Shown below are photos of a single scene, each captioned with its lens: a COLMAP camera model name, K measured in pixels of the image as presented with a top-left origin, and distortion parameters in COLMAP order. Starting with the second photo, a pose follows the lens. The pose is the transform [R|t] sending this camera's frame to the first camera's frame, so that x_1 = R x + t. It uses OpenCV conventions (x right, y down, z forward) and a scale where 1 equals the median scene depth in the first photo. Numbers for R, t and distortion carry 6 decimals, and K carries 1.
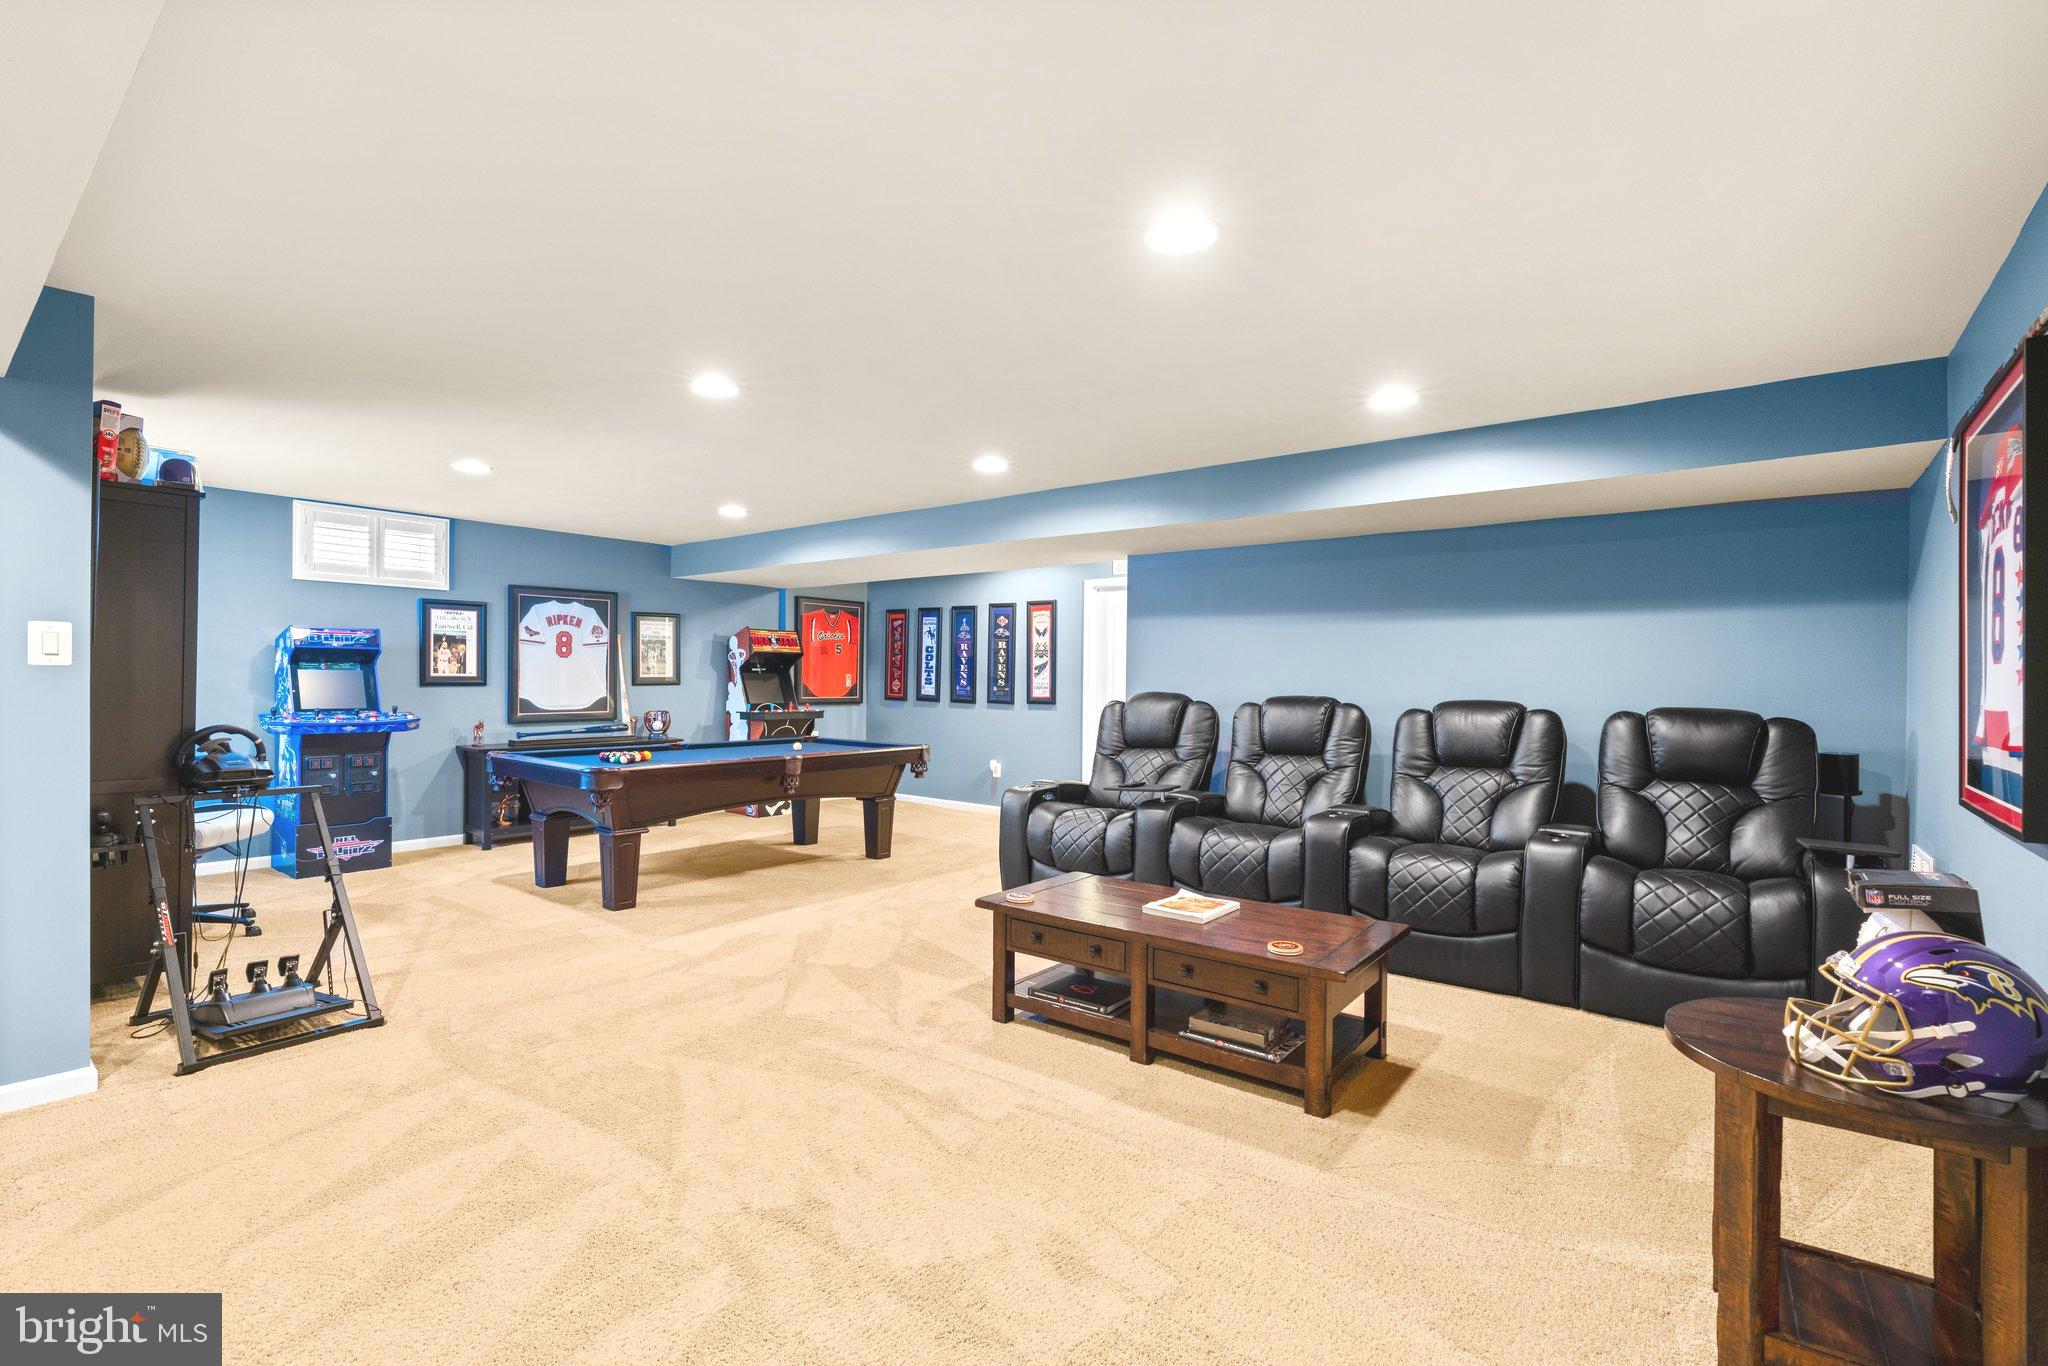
lens RADIAL K [[937.2, 0, 1010.7], [0, 937.2, 681.7], [0, 0, 1]] dist [-0.000473, -0.000132]
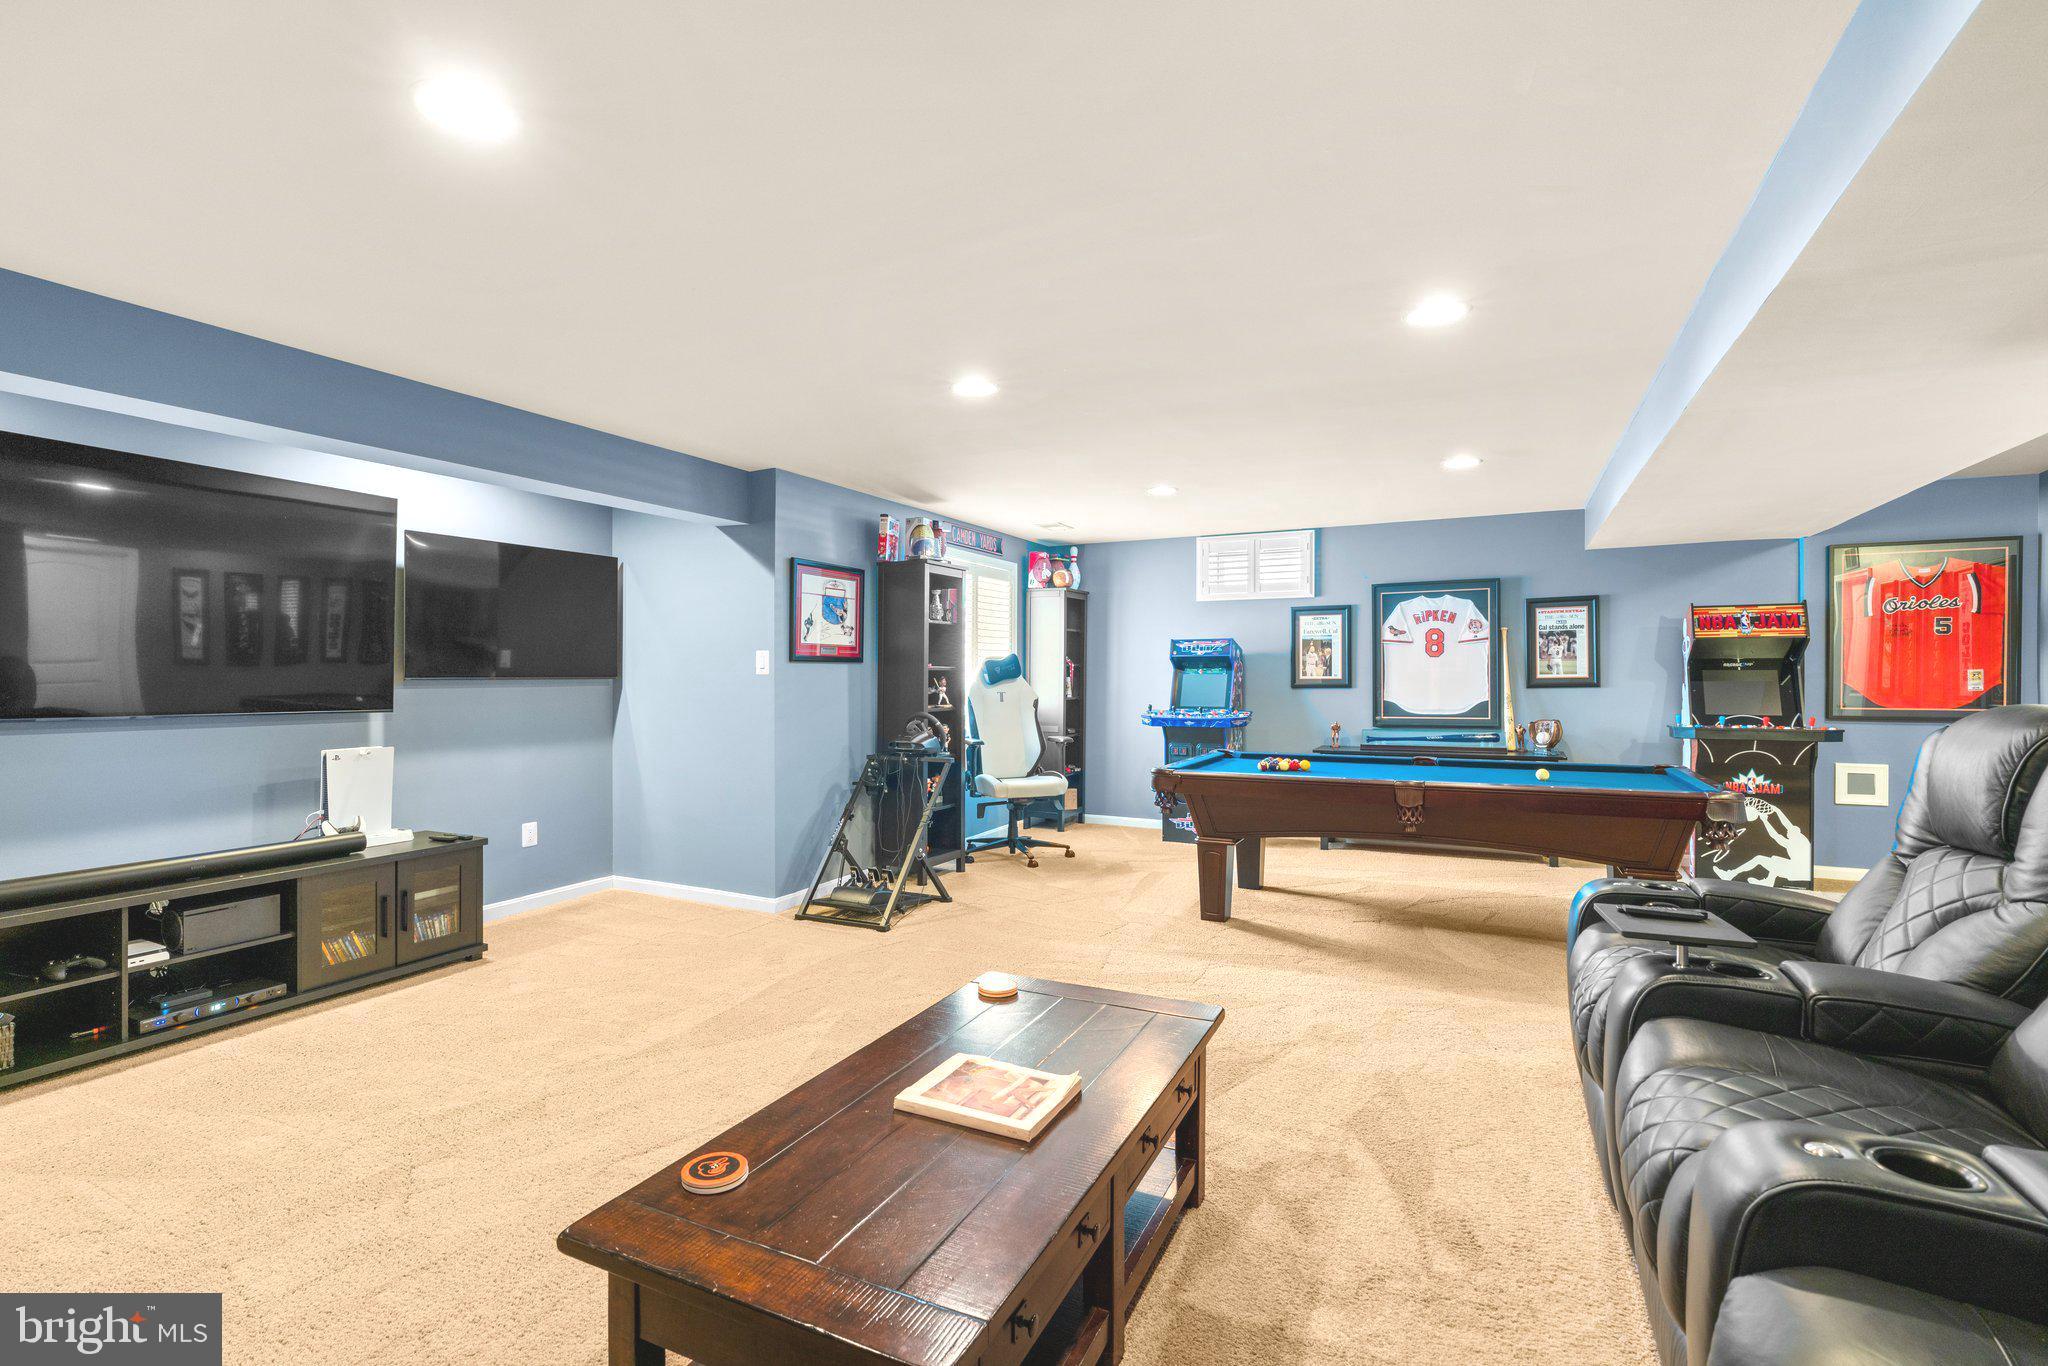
lens RADIAL K [[937.2, 0, 1010.7], [0, 937.2, 681.7], [0, 0, 1]] dist [-0.000473, -0.000132]
pose [[0.205163, -0.005748, -0.978711, 0.348099], [0.001021, 0.999983, -0.005659, 0.003013], [0.978727, 0.000162, 0.205165, 0.433344]]
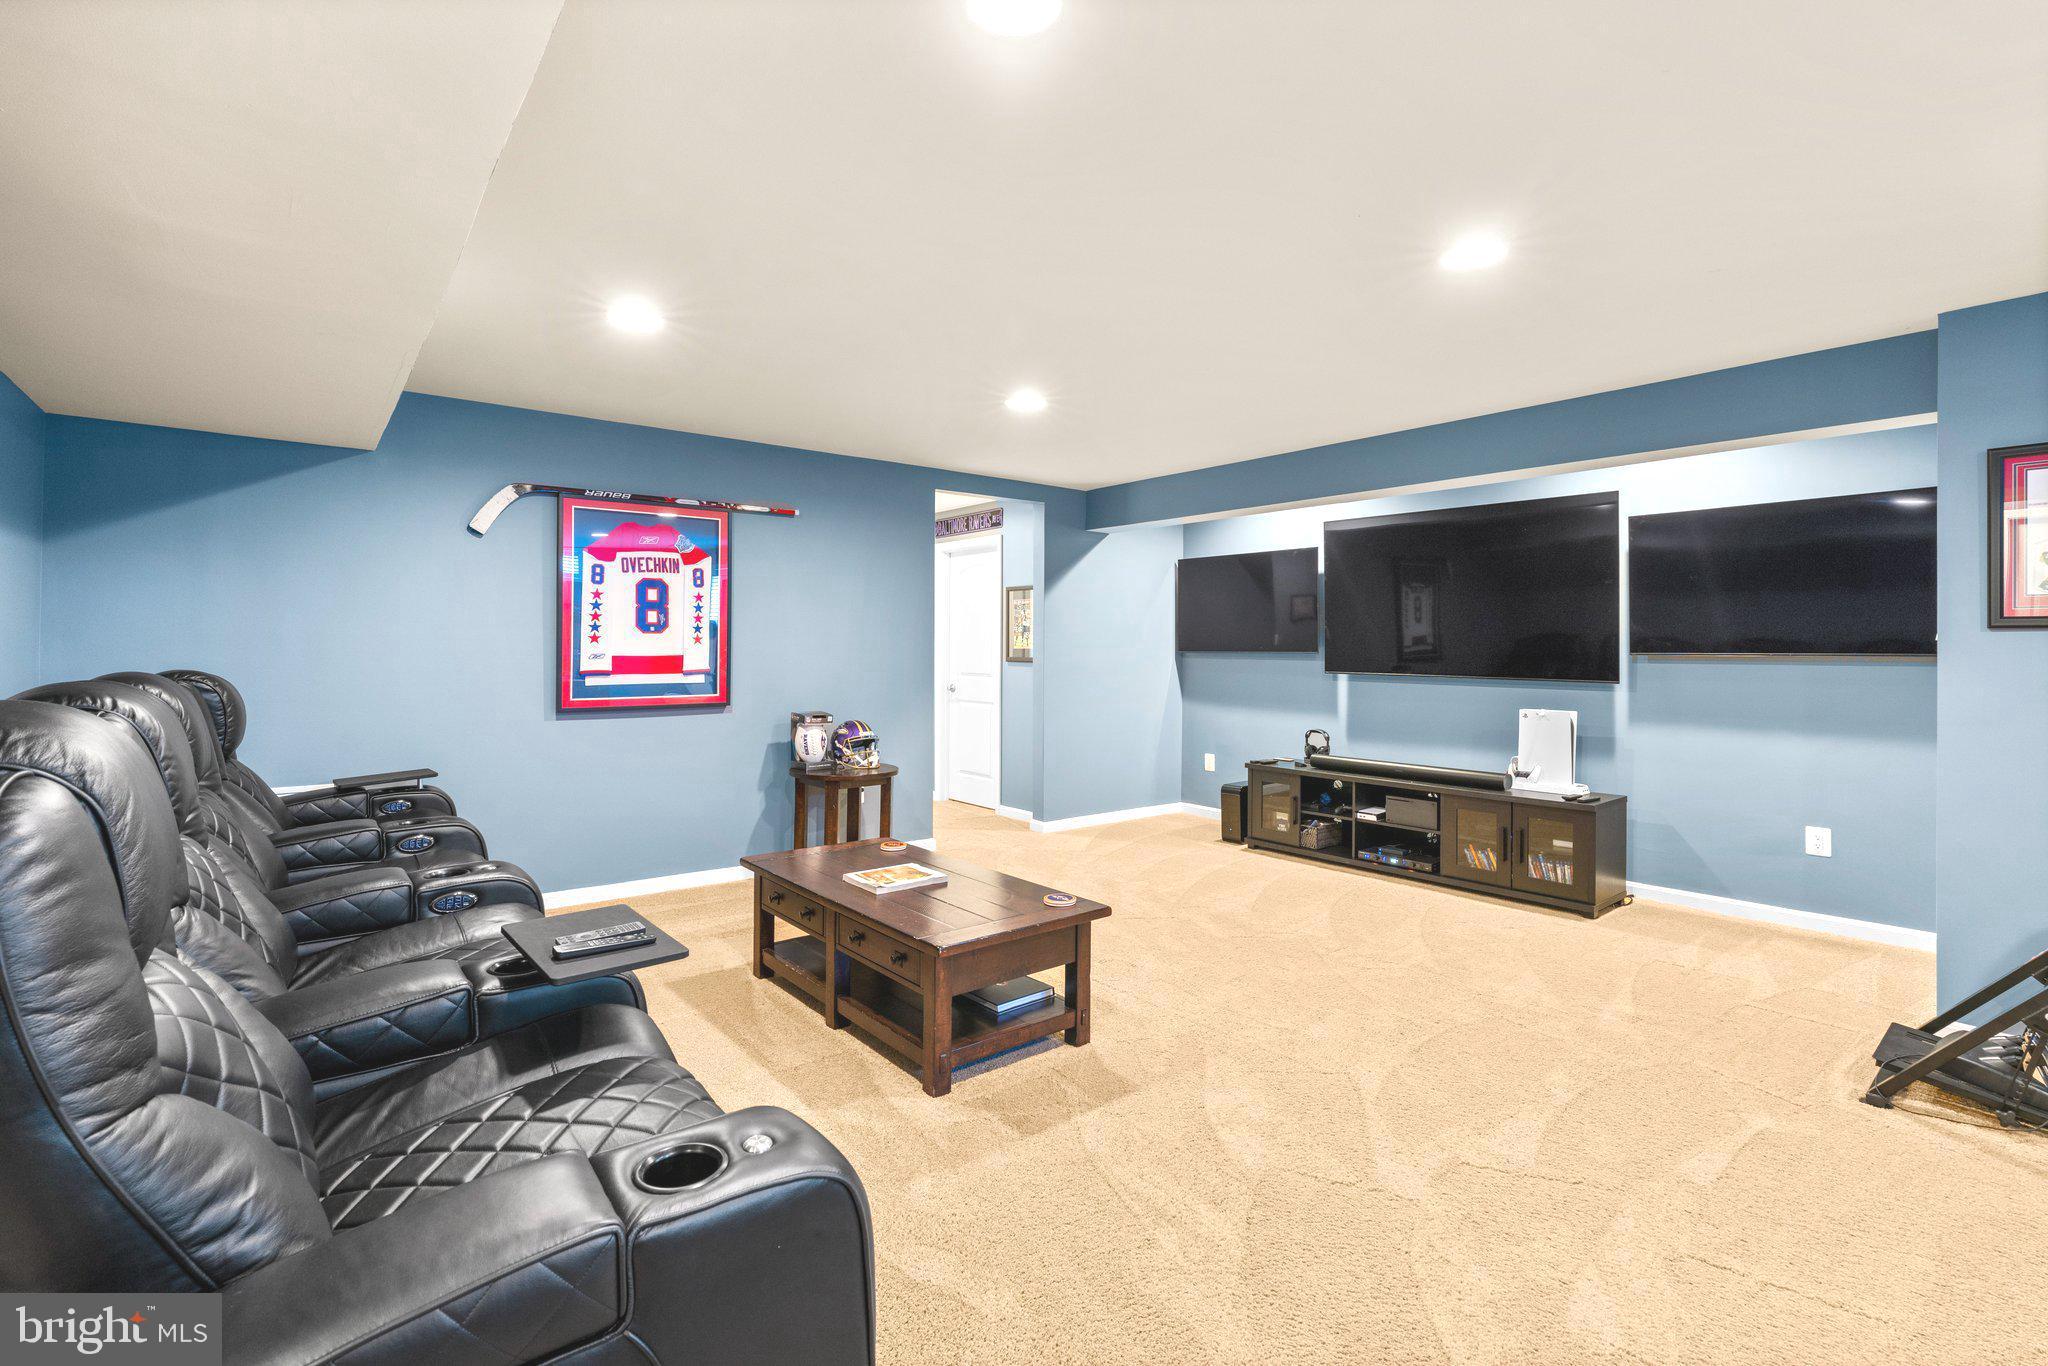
lens RADIAL K [[942.3, 0, 1020.1], [0, 942.3, 644.9], [0, 0, 1]] dist [0.000167, -0.000008]
pose [[-0.973881, -0.011921, 0.226744, -0.074050], [-0.011526, 0.999929, 0.003066, -0.006564], [-0.226764, 0.000372, -0.973950, 0.933581]]
